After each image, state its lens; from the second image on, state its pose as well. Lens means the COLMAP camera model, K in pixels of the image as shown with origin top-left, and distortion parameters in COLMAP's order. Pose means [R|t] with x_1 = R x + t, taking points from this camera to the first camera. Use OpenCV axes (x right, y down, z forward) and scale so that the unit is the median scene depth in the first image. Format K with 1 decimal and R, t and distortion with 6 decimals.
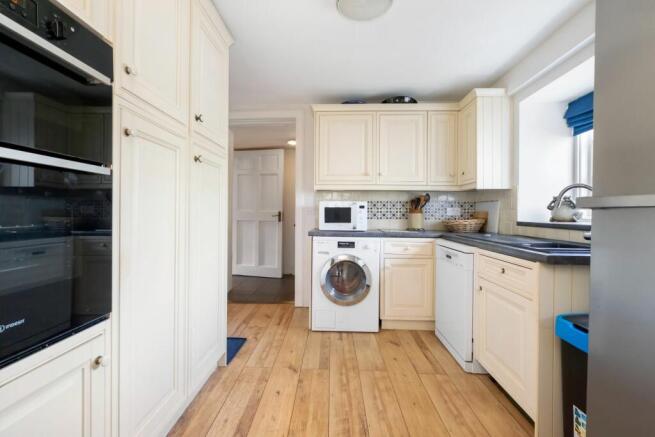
lens RADIAL K [[296.0, 0, 326.3], [0, 296.0, 215.2], [0, 0, 1]] dist [0.001722, -0.001303]
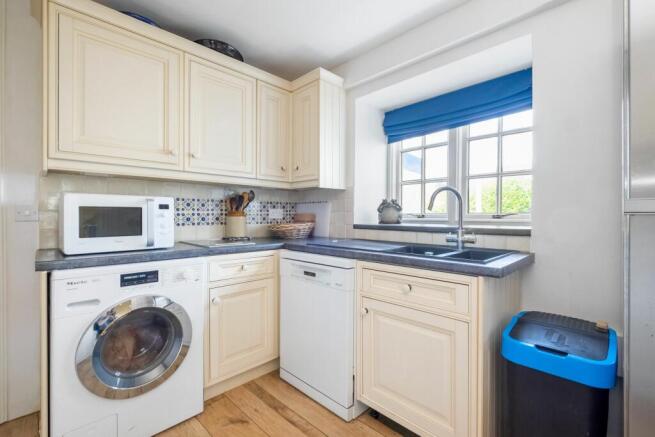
lens RADIAL K [[296.0, 0, 341.9], [0, 296.0, 218.5], [0, 0, 1]] dist [0.001722, -0.001303]
pose [[0.671999, -0.014781, 0.740404, -0.078611], [0.009936, 0.999891, 0.010944, -0.007892], [-0.740485, 0.000002, 0.672073, 0.373226]]
